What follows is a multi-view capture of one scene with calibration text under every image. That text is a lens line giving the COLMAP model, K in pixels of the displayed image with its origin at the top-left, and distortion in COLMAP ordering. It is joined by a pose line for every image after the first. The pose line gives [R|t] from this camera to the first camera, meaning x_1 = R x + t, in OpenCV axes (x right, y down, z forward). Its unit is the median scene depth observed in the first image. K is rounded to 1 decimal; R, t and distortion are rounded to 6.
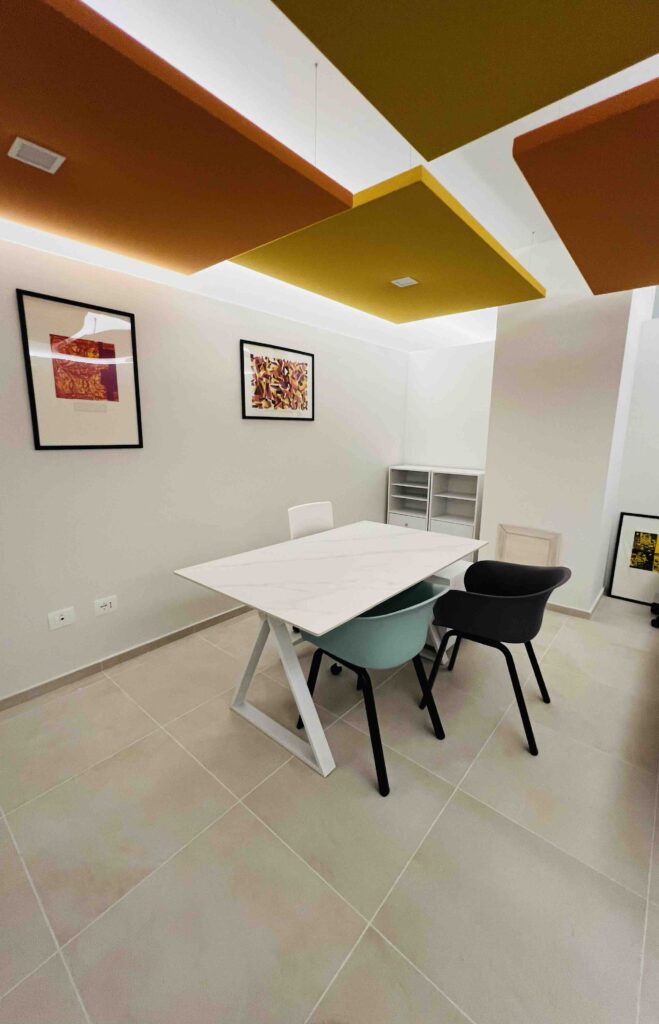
lens RADIAL K [[413.5, 0, 325.3], [0, 413.5, 514.3], [0, 0, 1]] dist [0.005674, 0.000194]
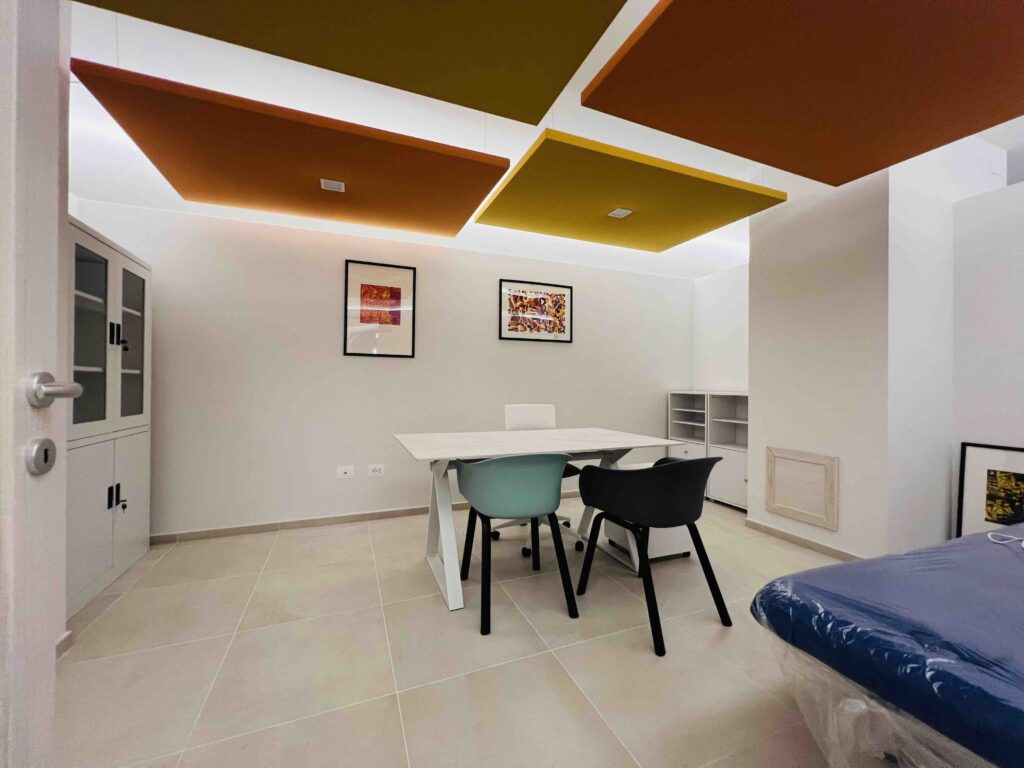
lens RADIAL K [[417.8, 0, 513.1], [0, 417.8, 389.6], [0, 0, 1]] dist [-0.000155, 0.000397]
pose [[0.887312, 0.002905, -0.461160, 0.376176], [-0.095487, 0.979467, -0.177556, 0.120908], [0.451176, 0.201582, 0.869371, -0.029800]]
